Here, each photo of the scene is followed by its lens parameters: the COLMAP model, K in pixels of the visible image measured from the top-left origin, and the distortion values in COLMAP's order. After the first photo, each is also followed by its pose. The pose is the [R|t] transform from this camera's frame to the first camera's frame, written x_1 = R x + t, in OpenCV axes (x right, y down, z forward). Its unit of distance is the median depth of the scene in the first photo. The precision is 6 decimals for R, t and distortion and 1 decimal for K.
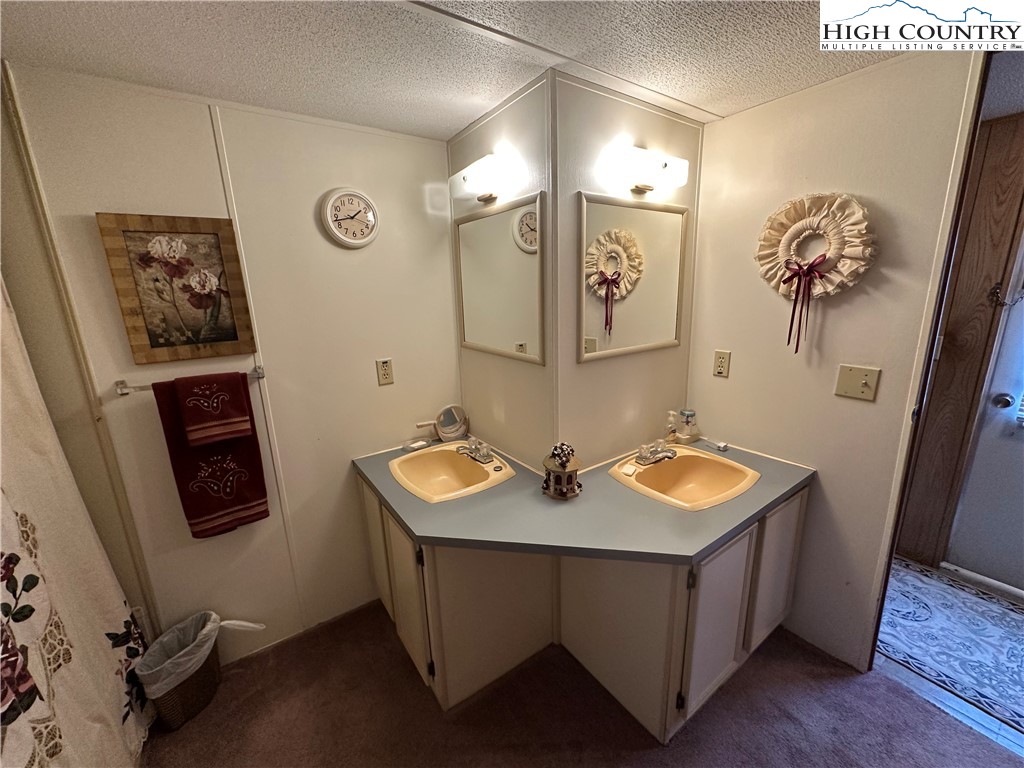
lens RADIAL K [[408.2, 0, 512.0], [0, 408.2, 384.0], [0, 0, 1]] dist [-0.001395, 0.000420]
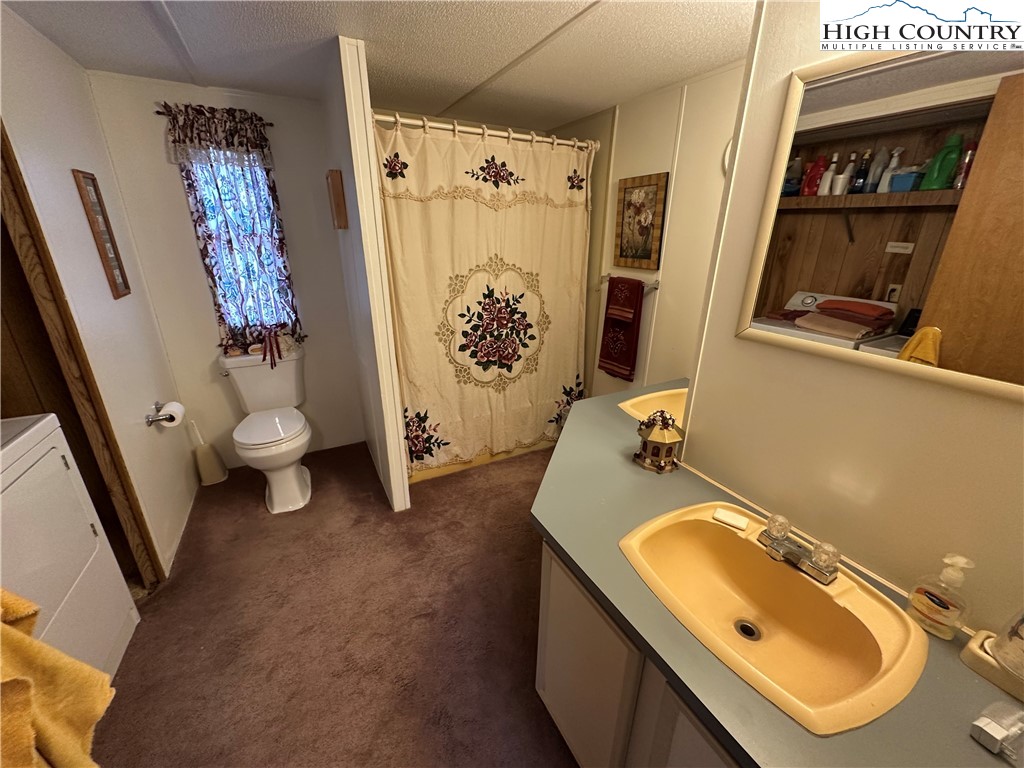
lens RADIAL K [[408.2, 0, 512.0], [0, 408.2, 384.0], [0, 0, 1]] dist [-0.001395, 0.000420]
pose [[-0.115234, 0.376833, -0.919085, 0.978718], [-0.238395, 0.887717, 0.393861, -0.181588], [0.964308, 0.264491, -0.012460, 0.701055]]
